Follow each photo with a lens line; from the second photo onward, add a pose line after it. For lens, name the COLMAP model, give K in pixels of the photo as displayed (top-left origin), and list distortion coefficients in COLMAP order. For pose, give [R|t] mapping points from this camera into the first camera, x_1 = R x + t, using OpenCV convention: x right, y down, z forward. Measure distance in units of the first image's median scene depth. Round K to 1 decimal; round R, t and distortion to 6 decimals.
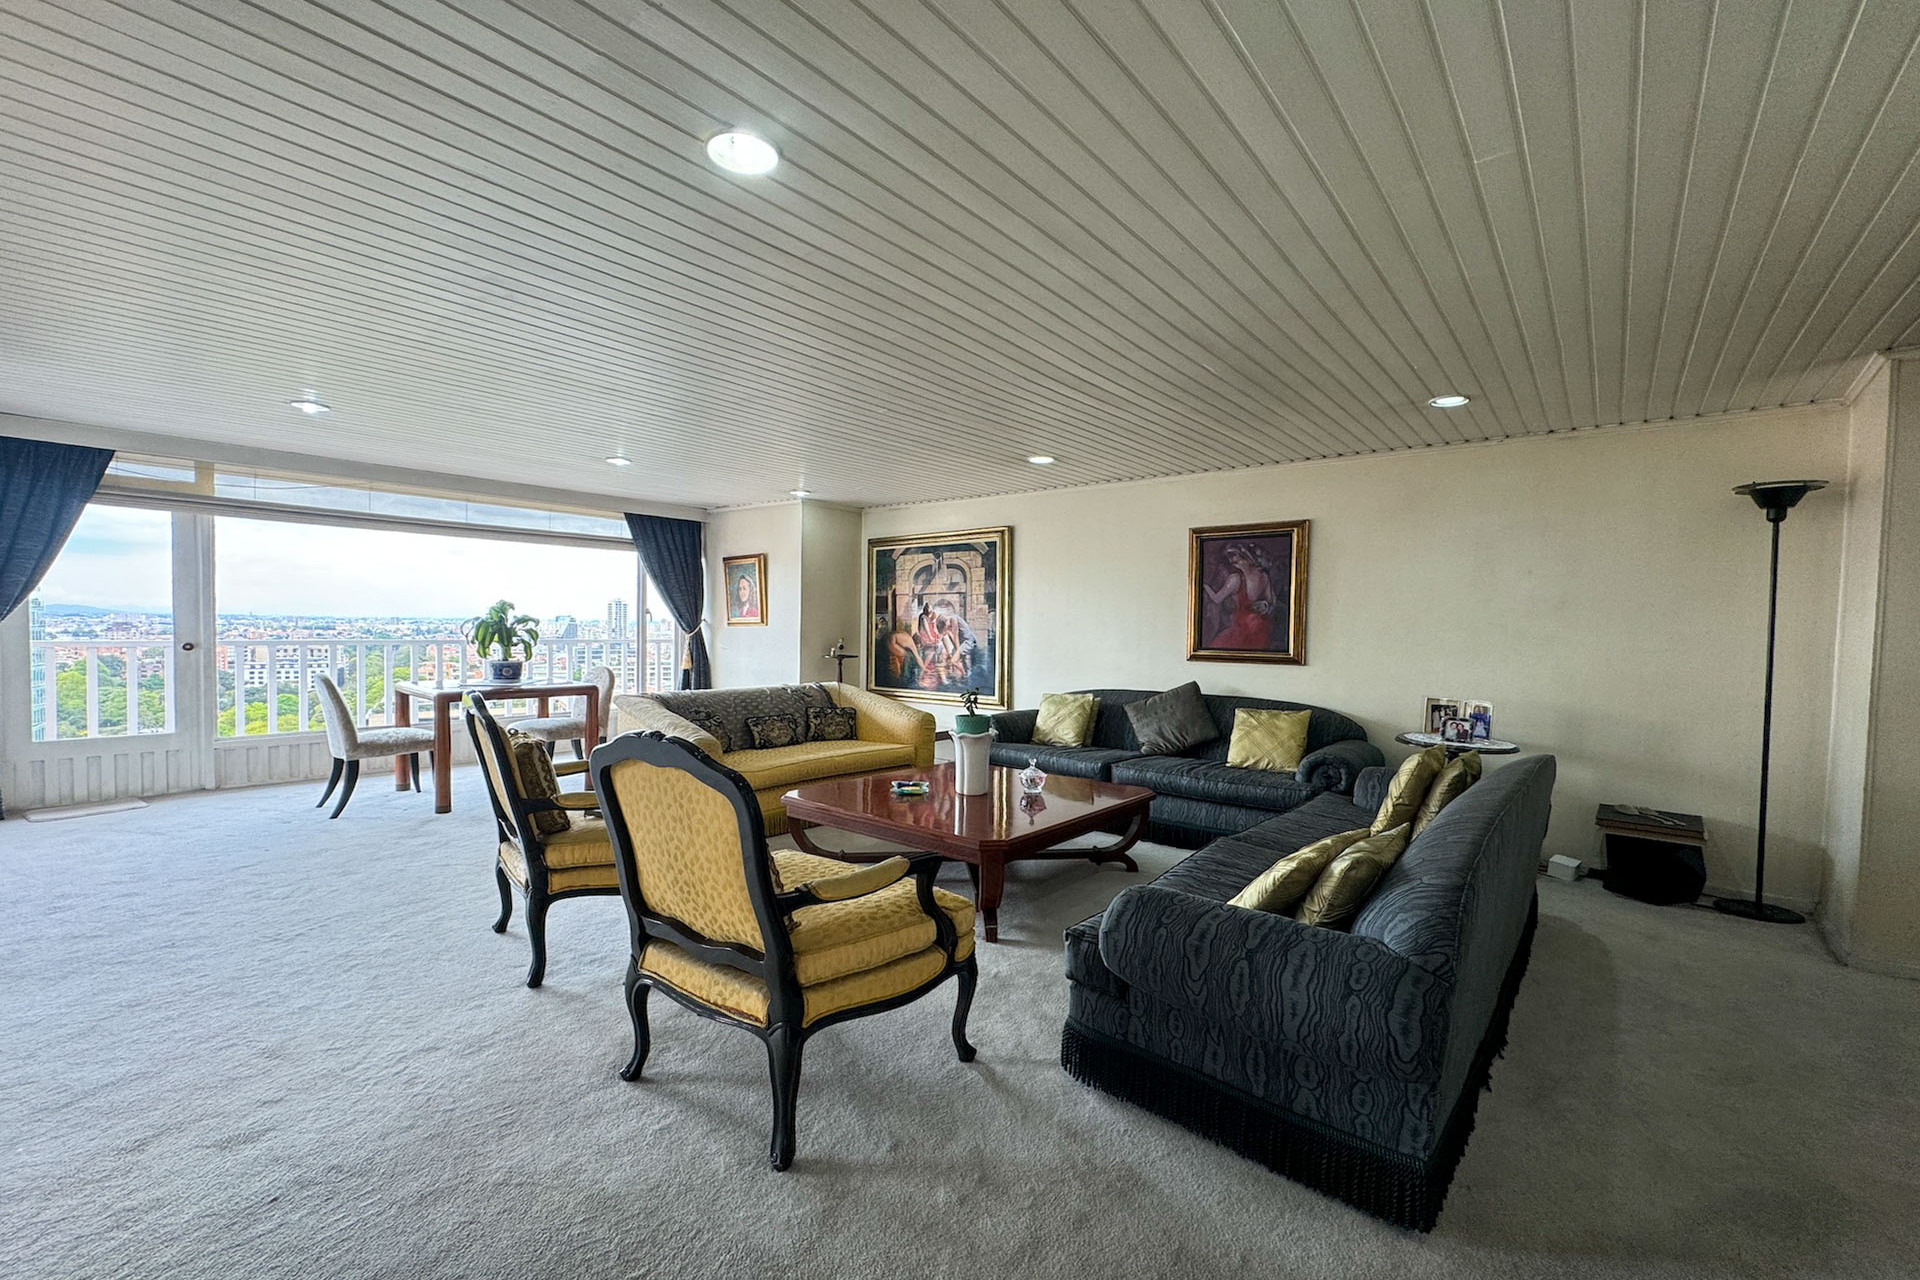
lens RADIAL K [[784.5, 0, 958.6], [0, 784.5, 643.6], [0, 0, 1]] dist [-0.000294, -0.000444]
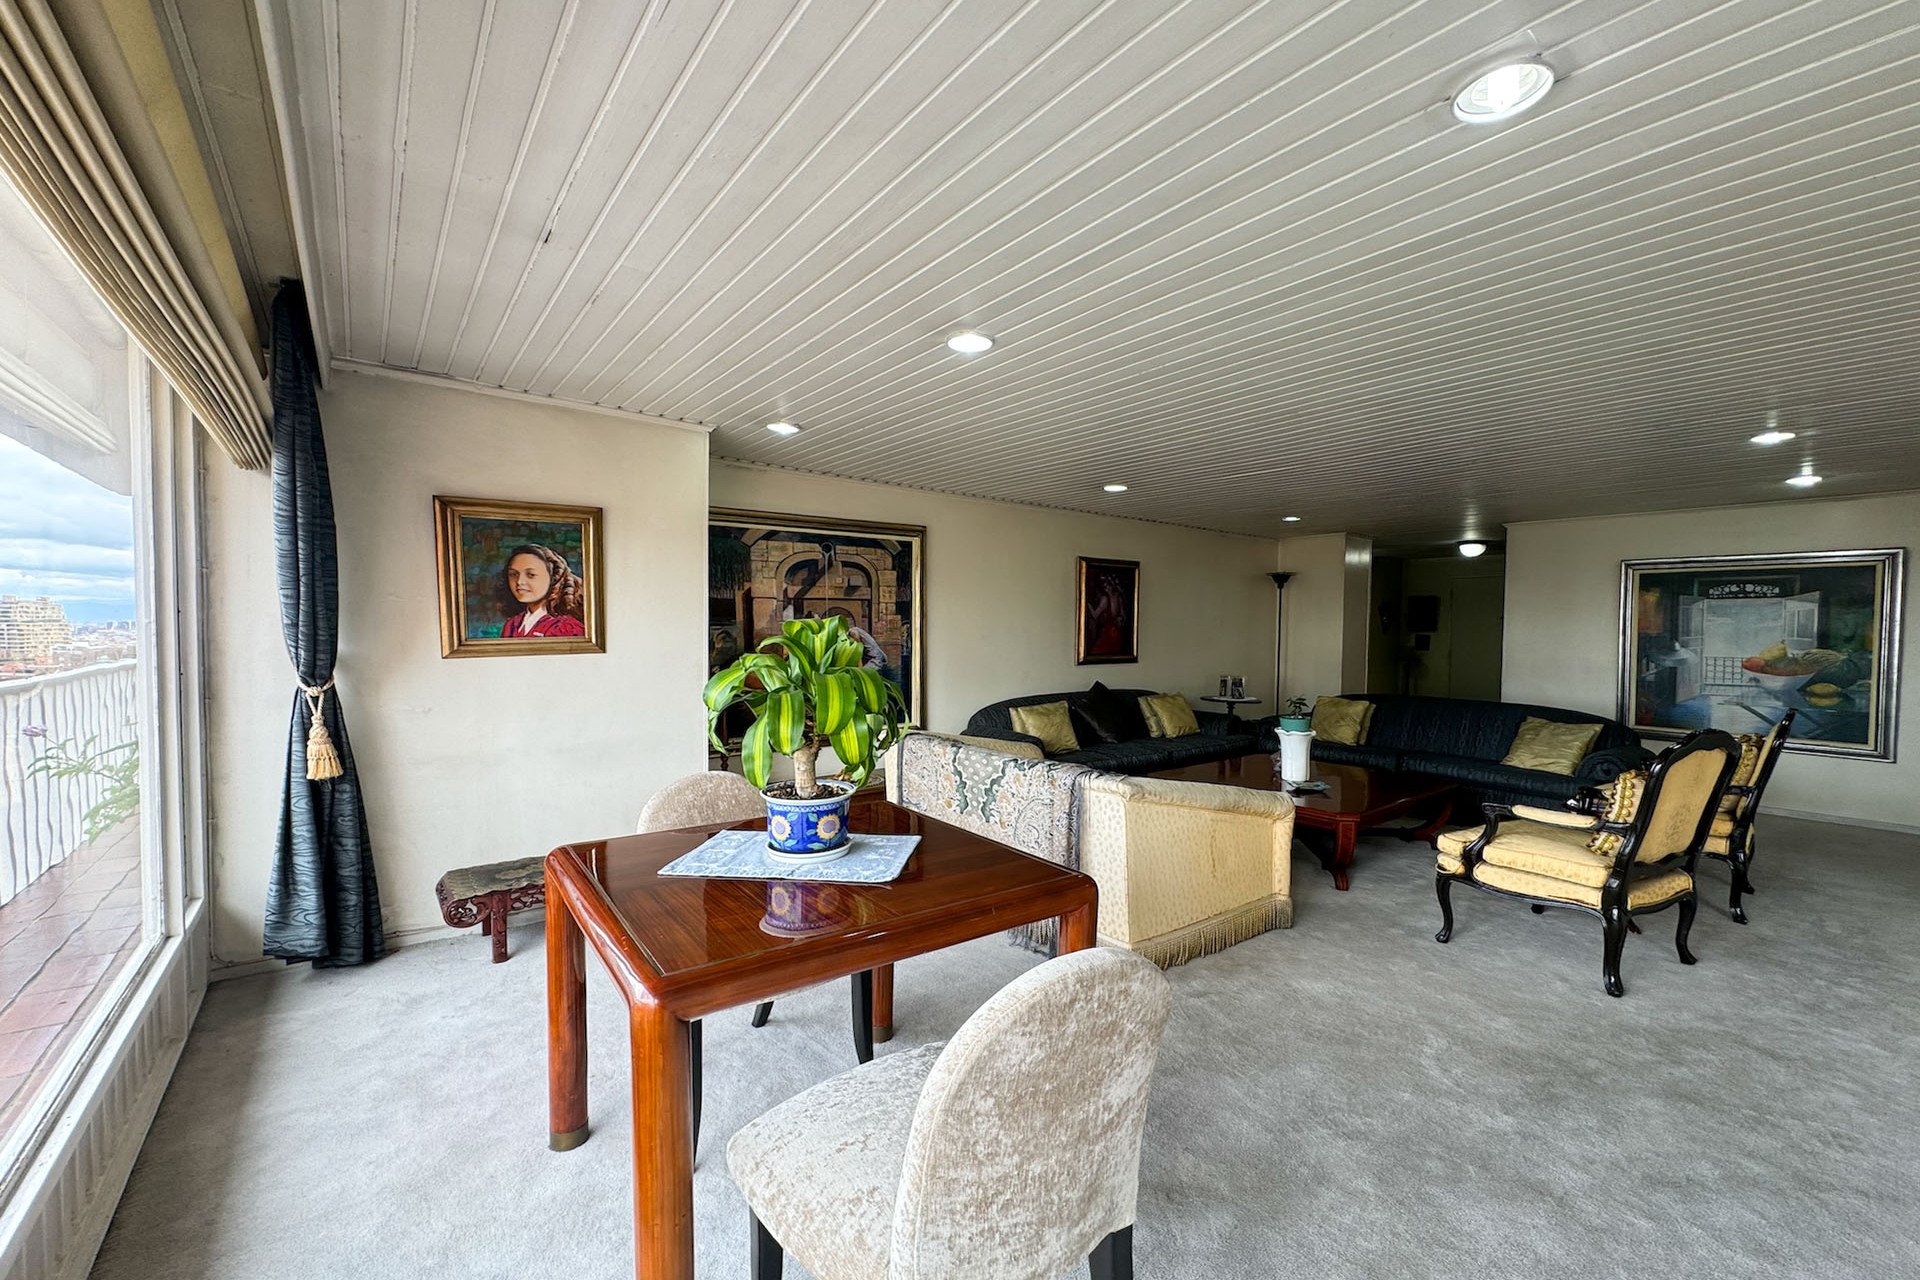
lens RADIAL K [[784.5, 0, 963.9], [0, 784.5, 648.5], [0, 0, 1]] dist [-0.000294, -0.000444]
pose [[0.211232, -0.041097, 0.976572, -0.750643], [0.021782, 0.999065, 0.037332, -0.043214], [-0.977193, 0.013386, 0.211930, 0.735988]]
